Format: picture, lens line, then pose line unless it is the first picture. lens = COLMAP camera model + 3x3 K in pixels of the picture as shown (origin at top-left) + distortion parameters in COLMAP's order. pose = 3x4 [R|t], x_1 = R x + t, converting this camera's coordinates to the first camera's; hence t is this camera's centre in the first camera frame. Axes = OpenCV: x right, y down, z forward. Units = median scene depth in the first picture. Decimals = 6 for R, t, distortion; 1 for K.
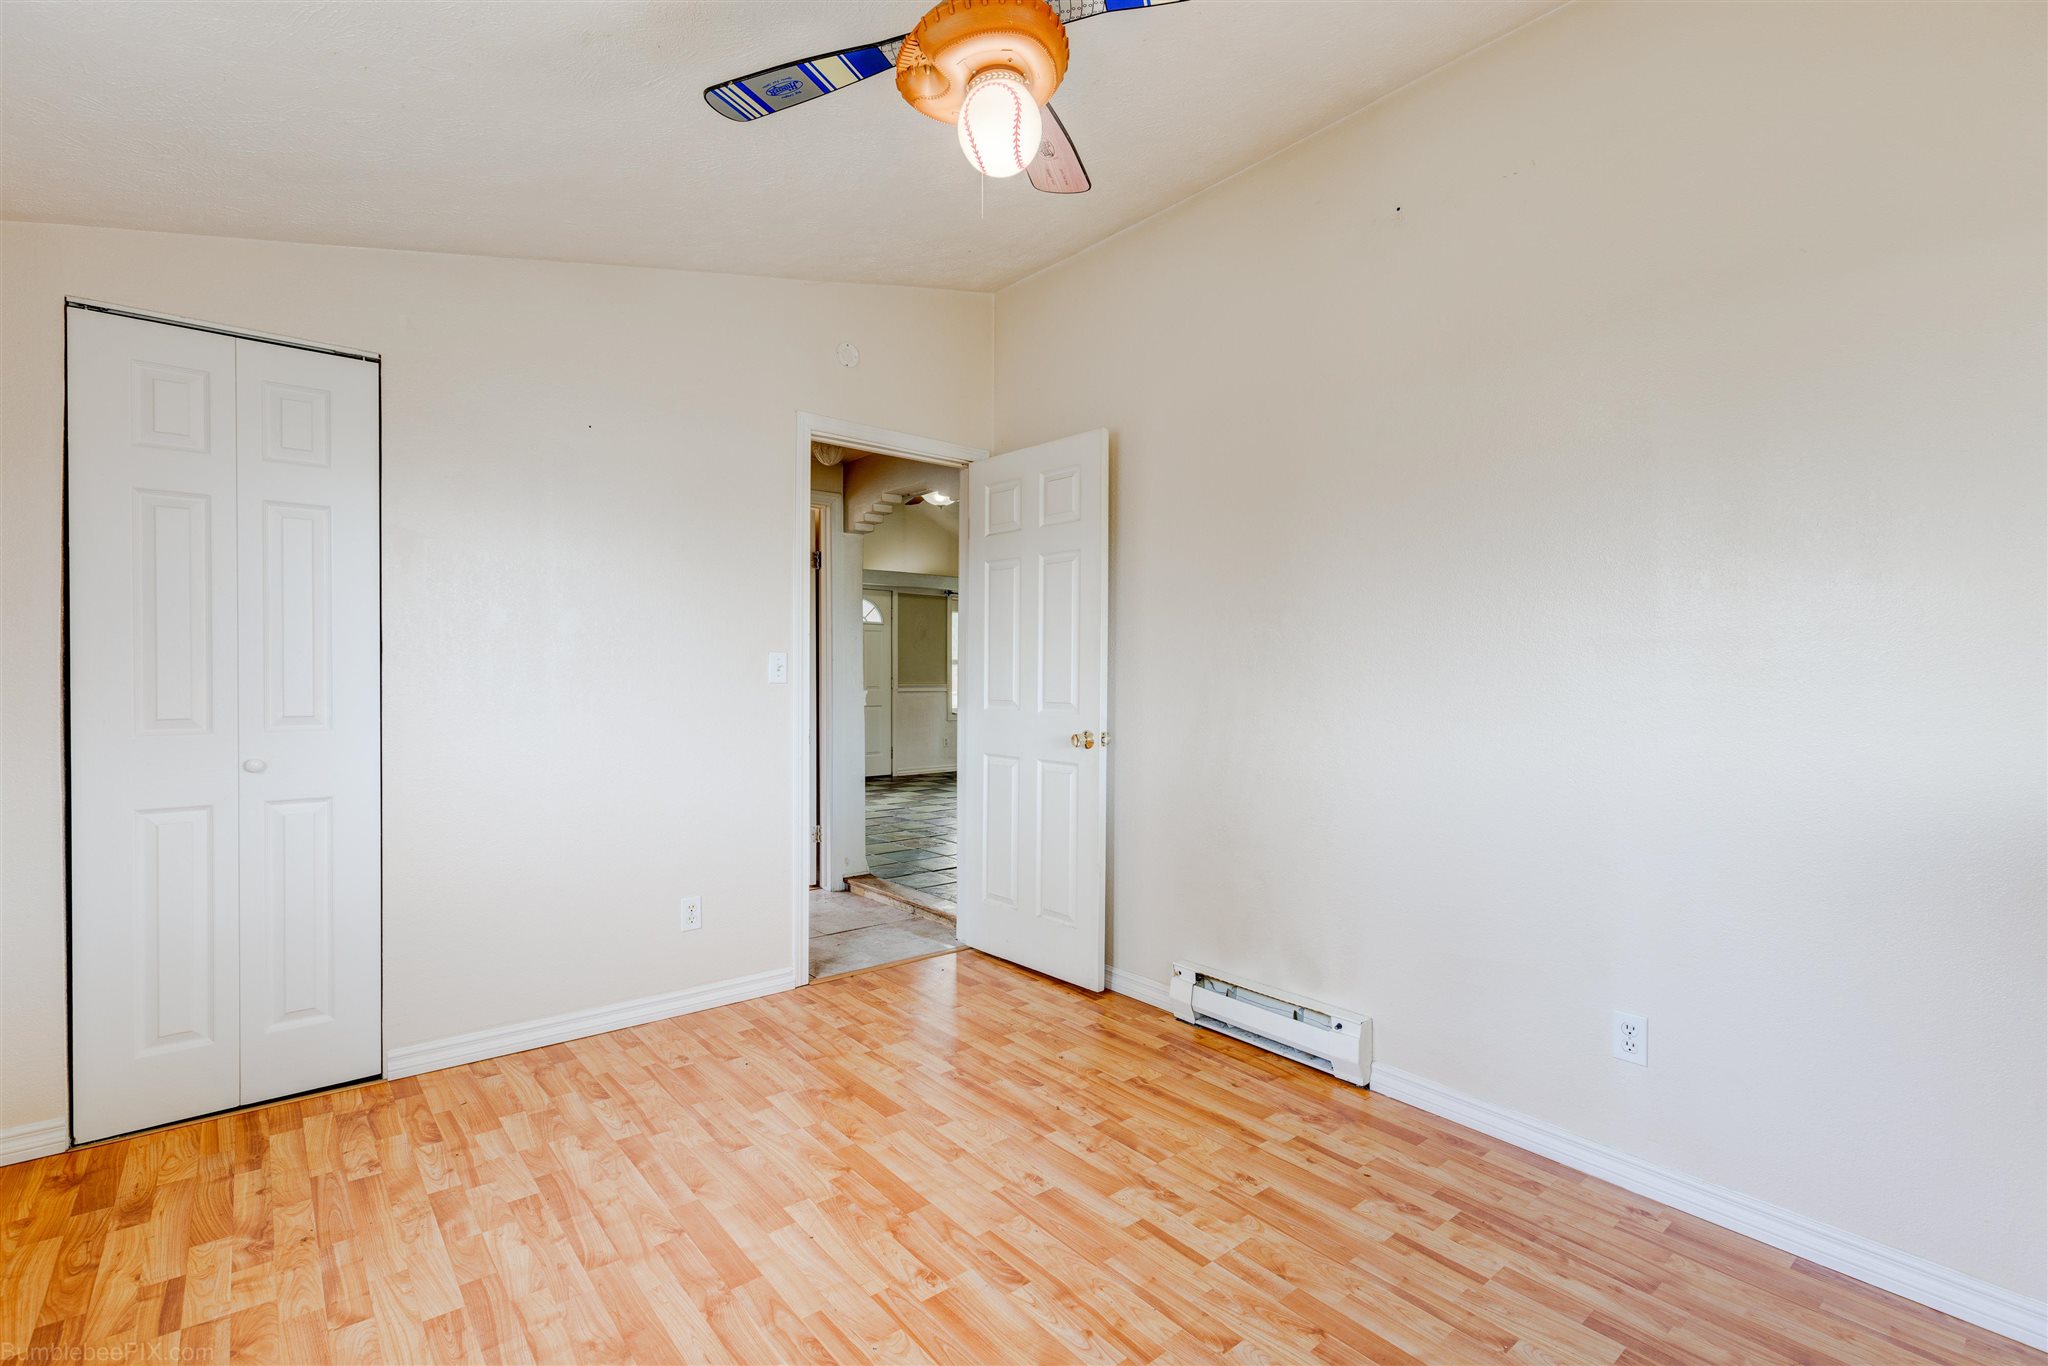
lens RADIAL K [[926.2, 0, 1022.4], [0, 926.2, 686.2], [0, 0, 1]] dist [0.007335, -0.001627]
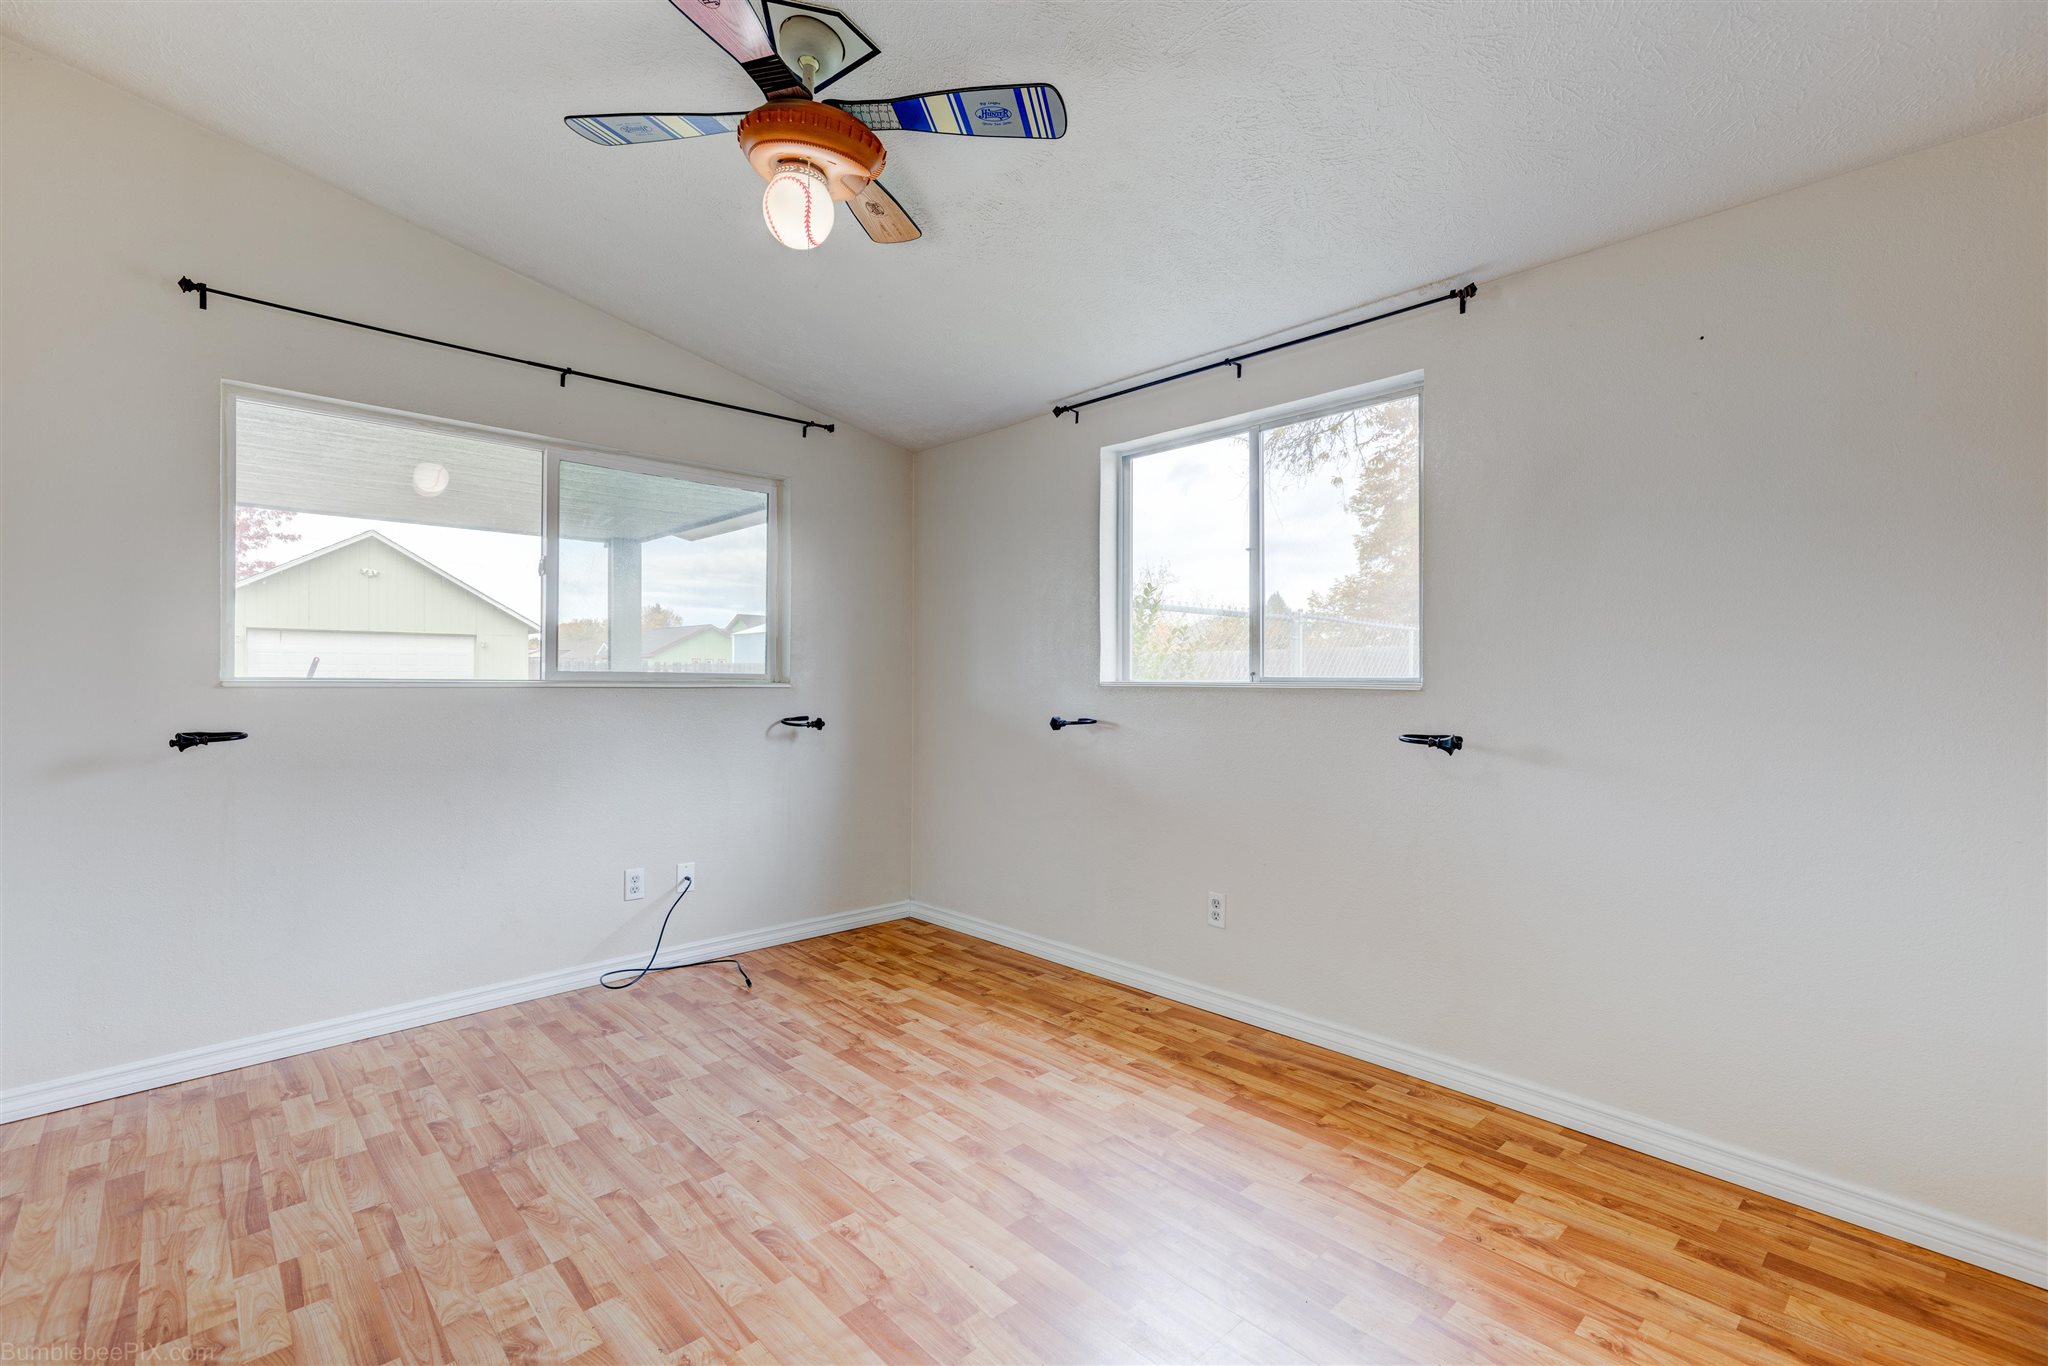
lens RADIAL K [[926.2, 0, 1024.2], [0, 926.2, 678.6], [0, 0, 1]] dist [0.007335, -0.001627]
pose [[-0.998855, -0.010015, -0.046773, -0.237652], [-0.010750, 0.999822, 0.015487, -0.013016], [0.046610, 0.015972, -0.998785, 1.986000]]
